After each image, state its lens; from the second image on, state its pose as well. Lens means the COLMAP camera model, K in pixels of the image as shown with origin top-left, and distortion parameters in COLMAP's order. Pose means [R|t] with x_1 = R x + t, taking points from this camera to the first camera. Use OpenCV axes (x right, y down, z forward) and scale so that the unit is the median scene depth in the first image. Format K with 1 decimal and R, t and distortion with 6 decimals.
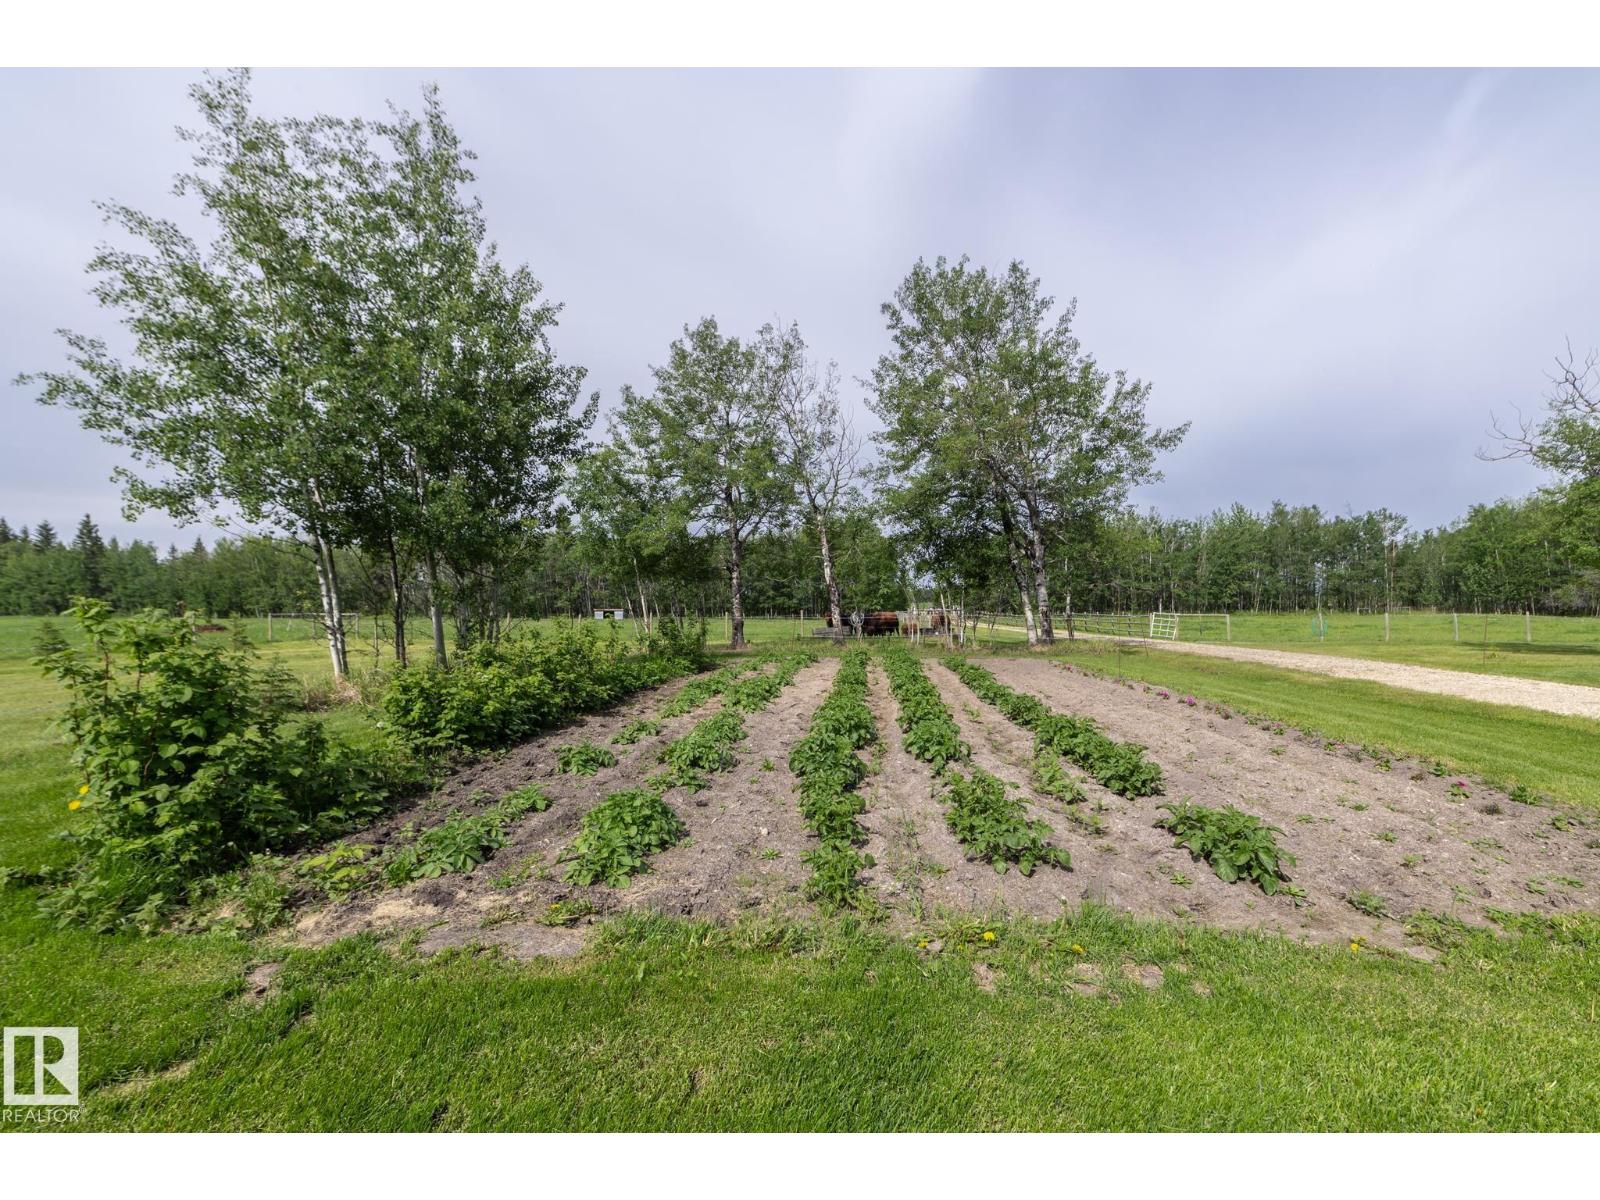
lens RADIAL K [[675.1, 0, 795.1], [0, 675.1, 605.5], [0, 0, 1]] dist [-0.002395, -0.000607]
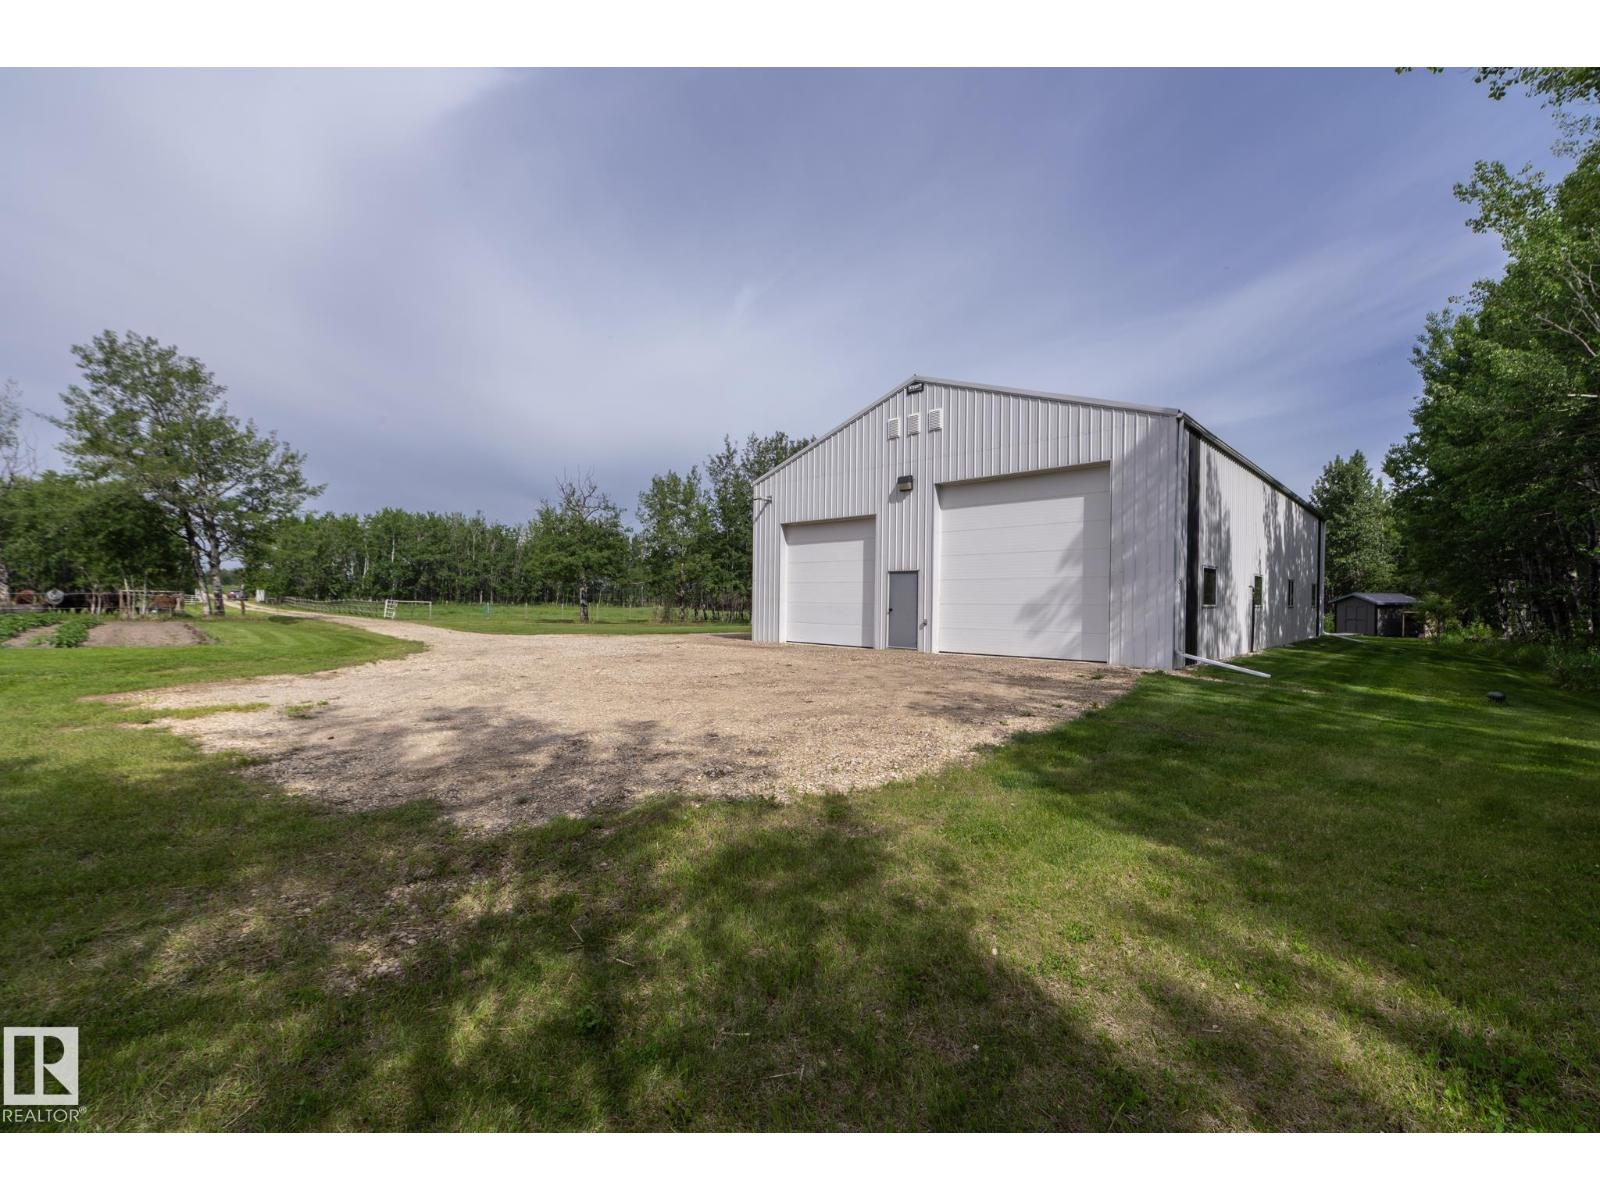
lens RADIAL K [[675.1, 0, 796.5], [0, 675.1, 600.7], [0, 0, 1]] dist [-0.002395, -0.000607]
pose [[0.650680, 0.026219, 0.758899, 0.070149], [-0.030981, 0.999488, -0.007967, -0.002458], [-0.758720, -0.018328, 0.651159, -0.864574]]
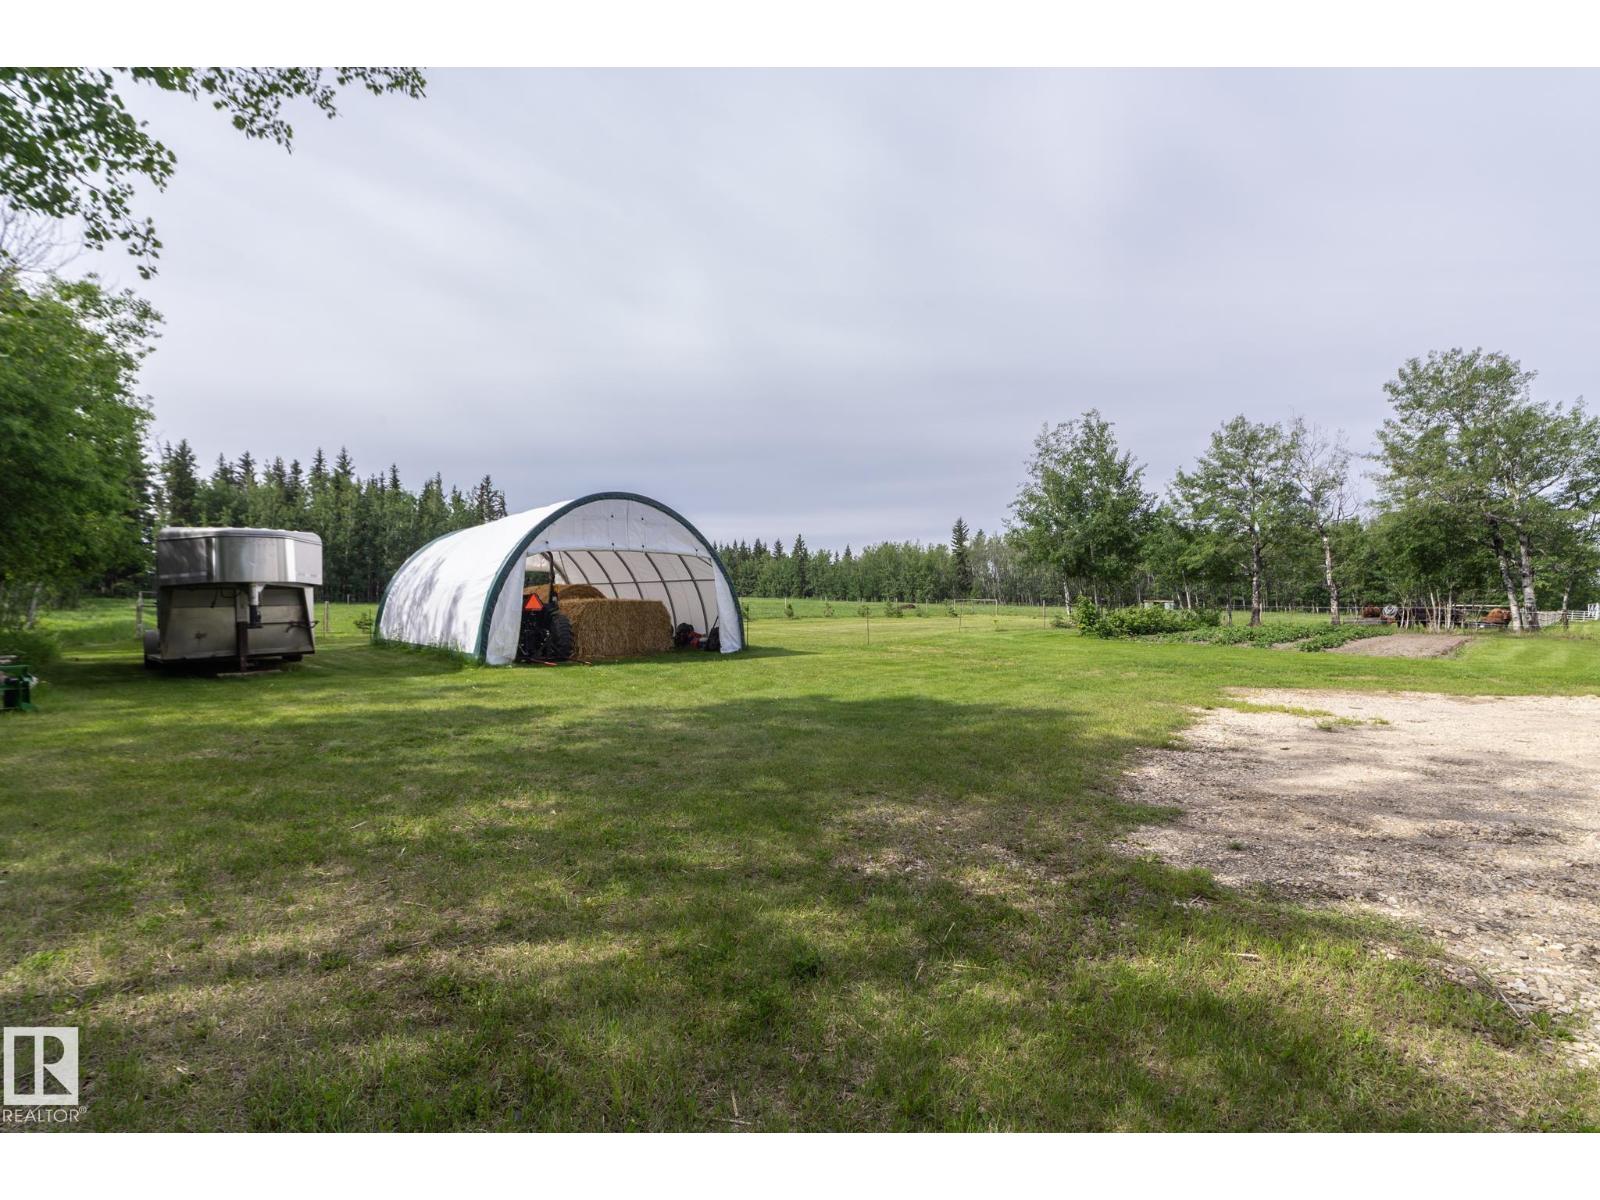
lens RADIAL K [[675.1, 0, 799.1], [0, 675.1, 601.0], [0, 0, 1]] dist [-0.002395, -0.000607]
pose [[0.724948, 0.018134, -0.688564, 0.222818], [-0.012669, 0.999835, 0.012993, -0.000899], [0.688687, -0.000696, 0.725059, -0.858717]]
